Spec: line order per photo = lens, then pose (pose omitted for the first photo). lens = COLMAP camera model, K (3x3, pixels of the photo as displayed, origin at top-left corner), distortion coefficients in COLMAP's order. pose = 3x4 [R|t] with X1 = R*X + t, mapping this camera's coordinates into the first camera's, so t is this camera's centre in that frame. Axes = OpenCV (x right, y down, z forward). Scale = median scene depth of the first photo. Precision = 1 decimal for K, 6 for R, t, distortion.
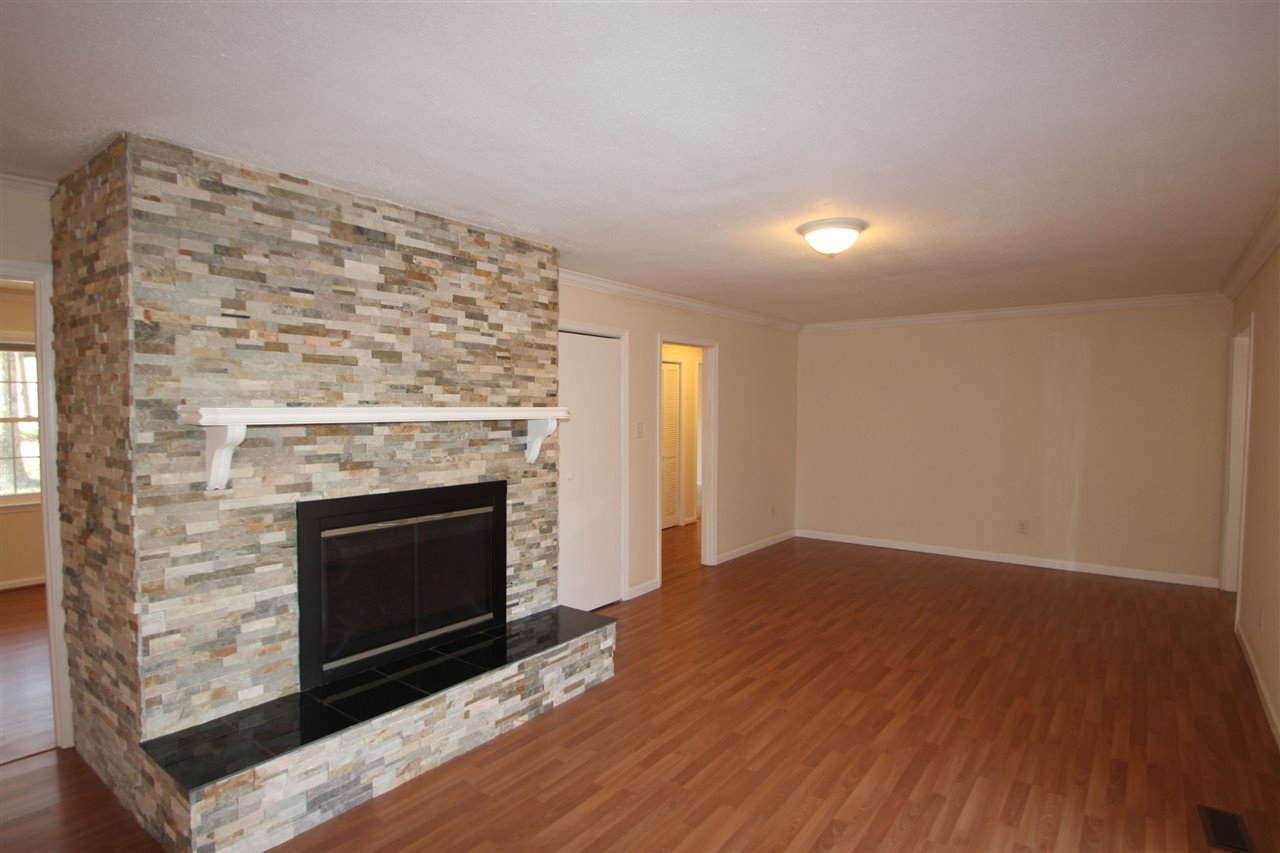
lens RADIAL K [[658.7, 0, 632.8], [0, 658.7, 431.7], [0, 0, 1]] dist [-0.003966, -0.000292]
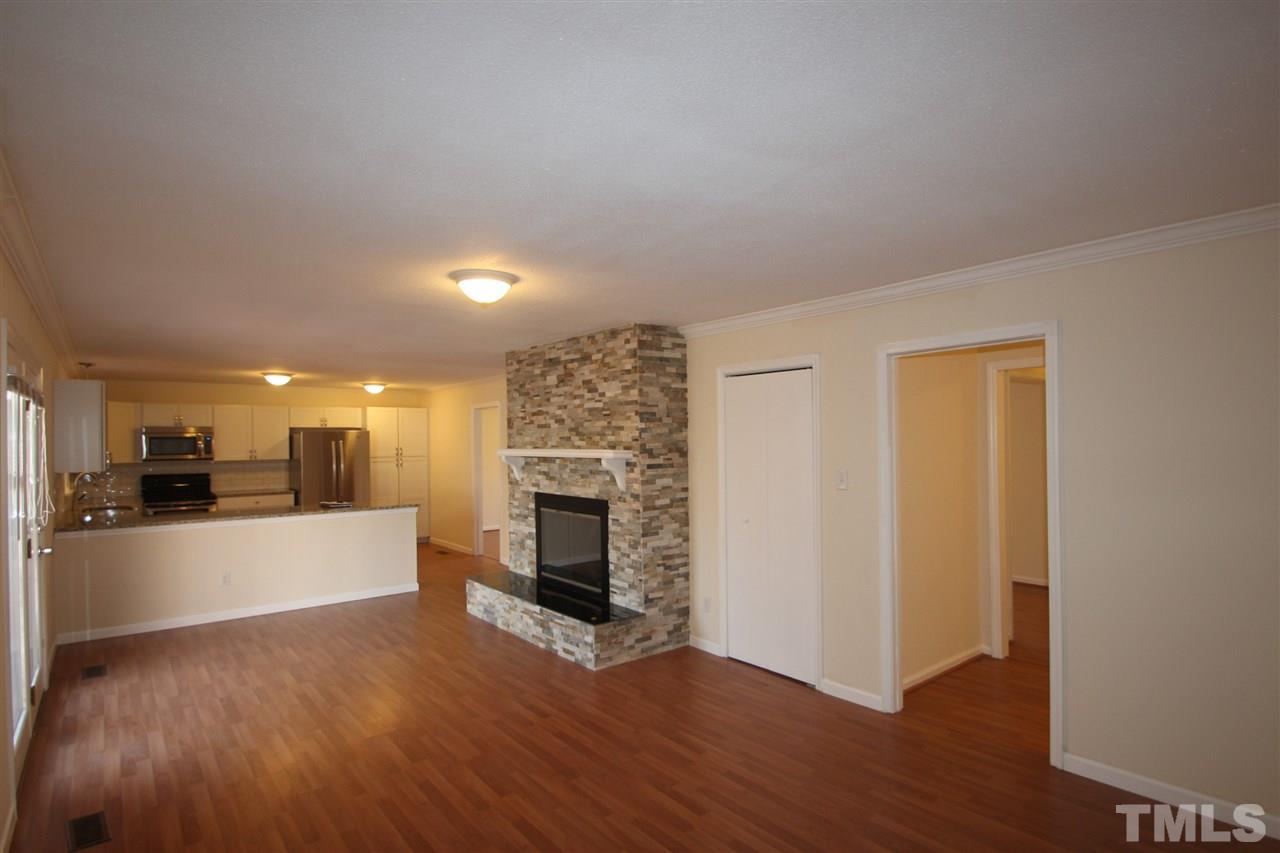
lens RADIAL K [[616.0, 0, 642.4], [0, 616.0, 436.7], [0, 0, 1]] dist [-0.002953, -0.000493]
pose [[-0.193042, -0.006757, -0.981167, 1.181655], [-0.029524, 0.999563, -0.001075, -0.069765], [0.980746, 0.028761, -0.193157, 1.424067]]
